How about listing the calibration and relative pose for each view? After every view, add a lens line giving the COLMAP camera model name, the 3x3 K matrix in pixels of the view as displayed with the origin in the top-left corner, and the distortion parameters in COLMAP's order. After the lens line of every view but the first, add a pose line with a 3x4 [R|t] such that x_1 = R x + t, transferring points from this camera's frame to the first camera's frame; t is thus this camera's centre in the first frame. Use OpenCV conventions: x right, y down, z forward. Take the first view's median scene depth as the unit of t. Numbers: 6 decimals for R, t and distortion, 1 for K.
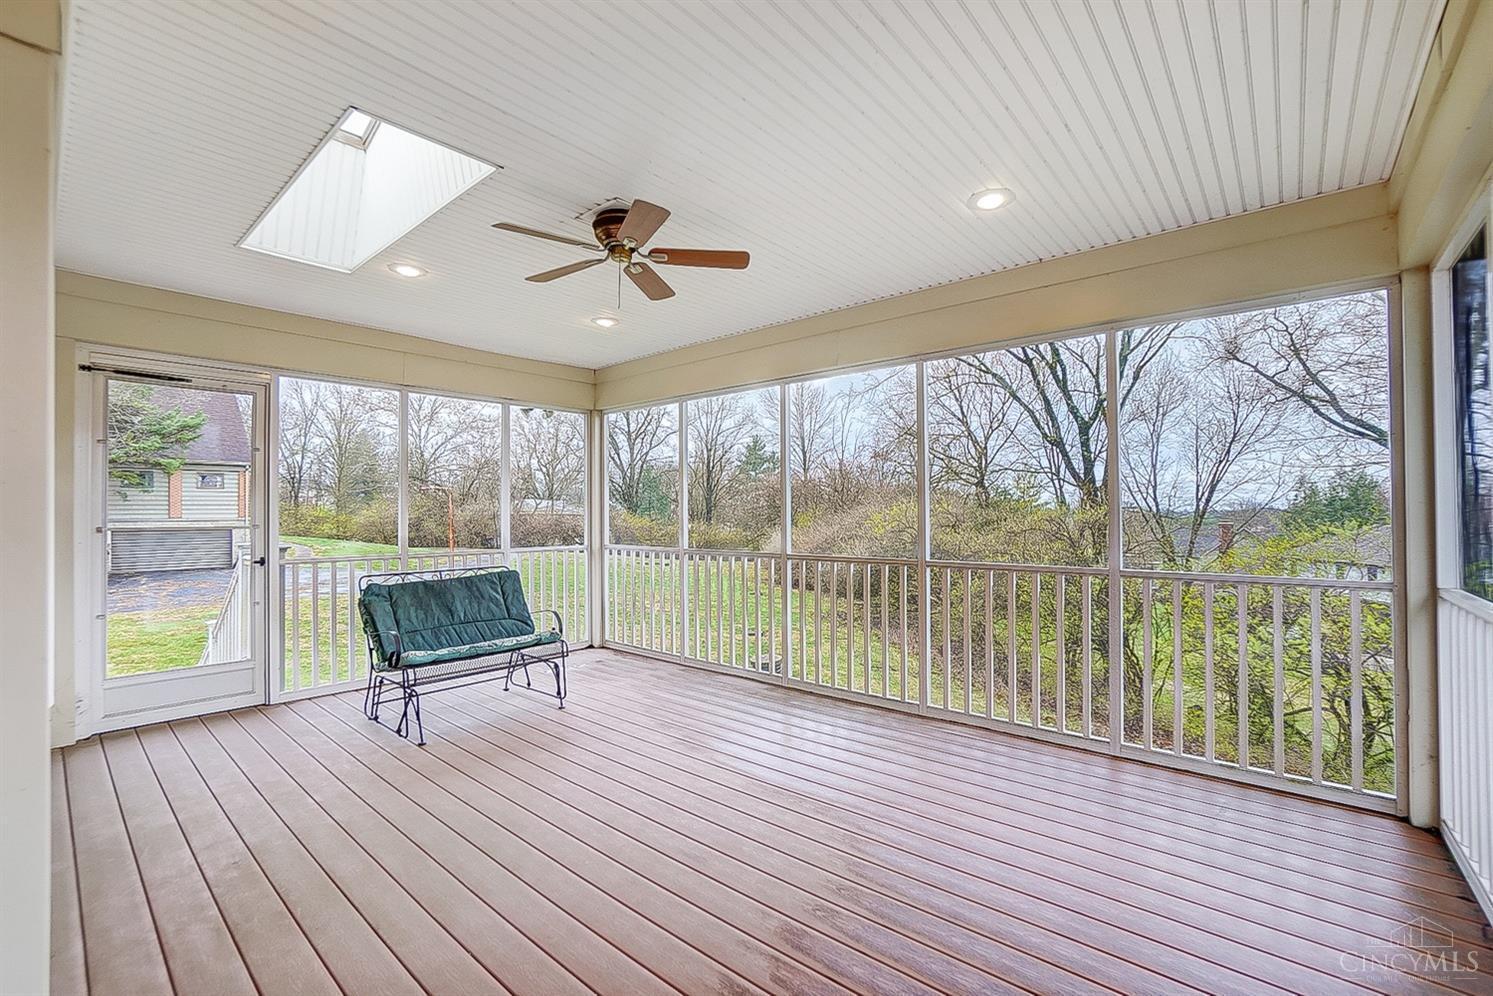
lens RADIAL K [[656.2, 0, 739.1], [0, 656.2, 507.8], [0, 0, 1]] dist [-0.000794, -0.000047]
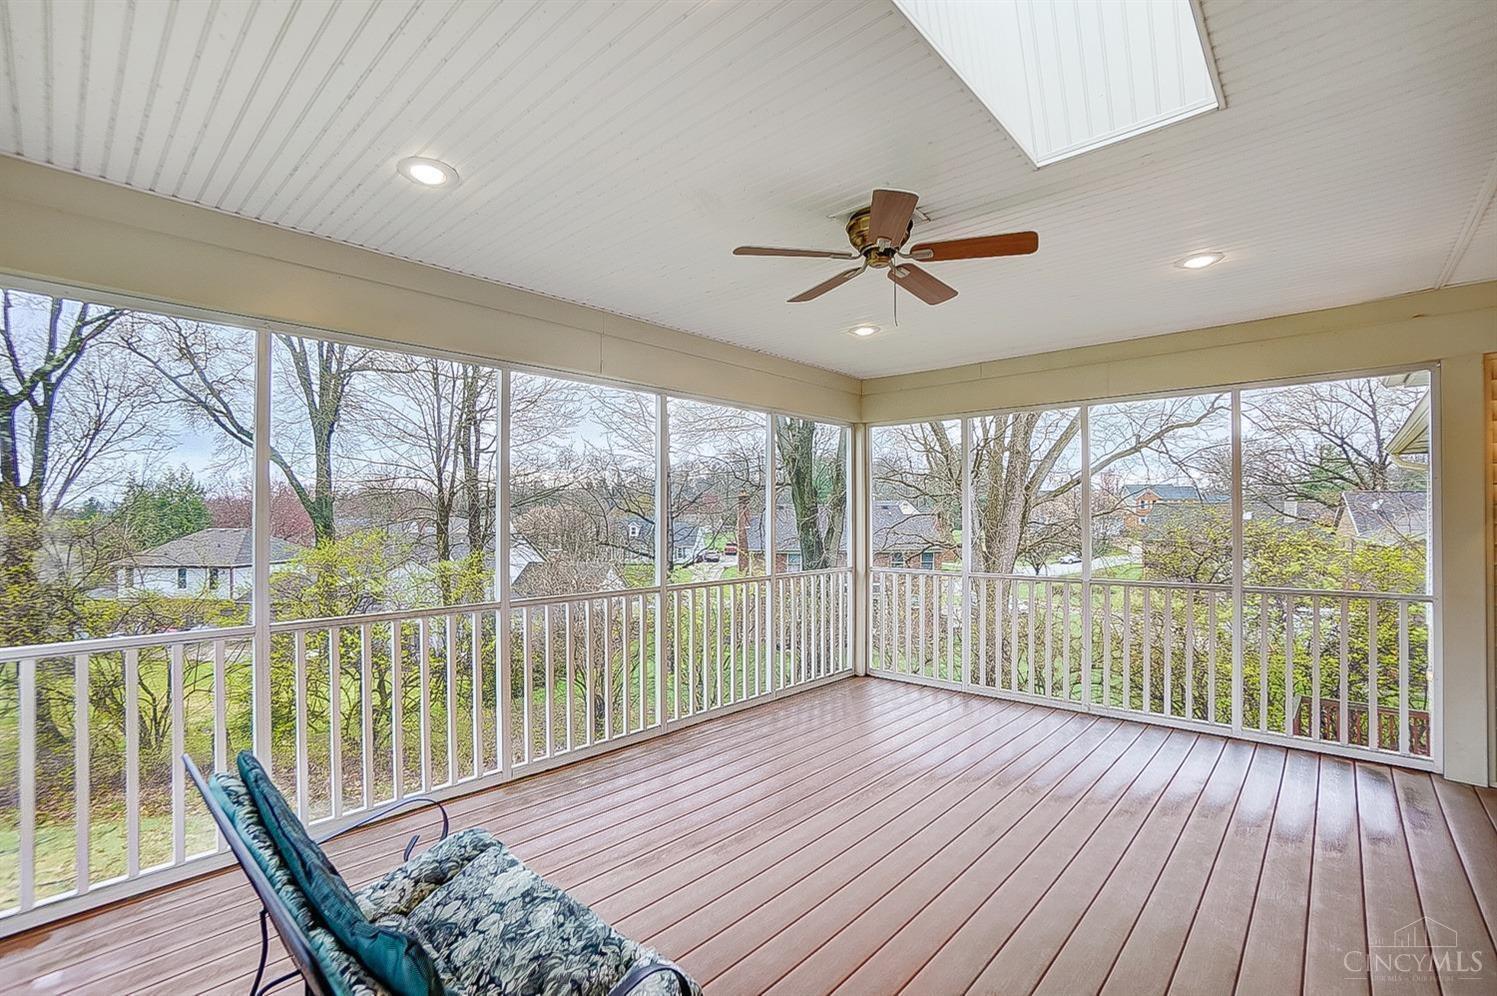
lens RADIAL K [[658.0, 0, 741.1], [0, 658.0, 507.8], [0, 0, 1]] dist [-0.000794, -0.000047]
pose [[0.054056, 0.010419, 0.998484, -0.110886], [-0.006785, 0.999926, -0.010066, -0.005044], [-0.998515, -0.006231, 0.054123, 0.118418]]
